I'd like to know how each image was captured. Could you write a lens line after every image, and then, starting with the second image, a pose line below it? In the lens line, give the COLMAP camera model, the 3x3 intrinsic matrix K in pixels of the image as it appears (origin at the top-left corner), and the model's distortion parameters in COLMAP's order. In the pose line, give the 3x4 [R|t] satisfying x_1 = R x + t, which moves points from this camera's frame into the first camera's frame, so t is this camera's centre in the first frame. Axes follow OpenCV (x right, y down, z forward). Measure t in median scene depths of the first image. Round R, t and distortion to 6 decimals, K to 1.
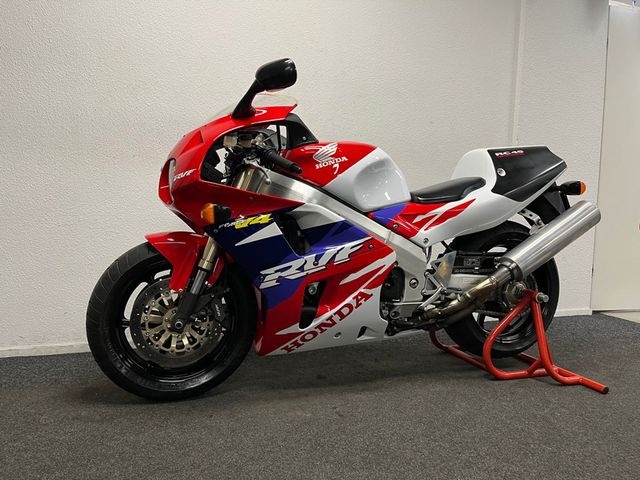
lens RADIAL K [[492.5, 0, 320.3], [0, 492.5, 241.9], [0, 0, 1]] dist [0.027882, -0.045773]
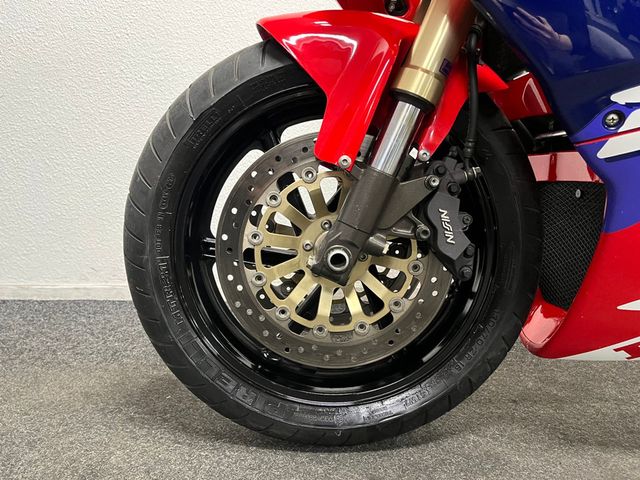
lens RADIAL K [[492.5, 0, 319.4], [0, 492.5, 236.5], [0, 0, 1]] dist [0.027882, -0.045773]
pose [[0.949860, 0.043212, -0.309674, -0.180338], [-0.015211, 0.995618, 0.092273, 0.112513], [0.312304, -0.082936, 0.946355, 0.627123]]
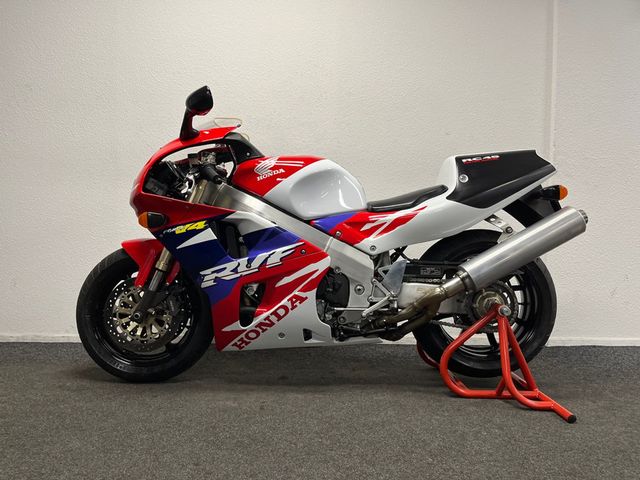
lens RADIAL K [[492.5, 0, 322.2], [0, 492.5, 237.4], [0, 0, 1]] dist [0.027882, -0.045773]
pose [[0.949154, -0.004229, -0.314784, 0.474430], [-0.015791, 0.998012, -0.061019, 0.043032], [0.314416, 0.062888, 0.947200, 0.008818]]
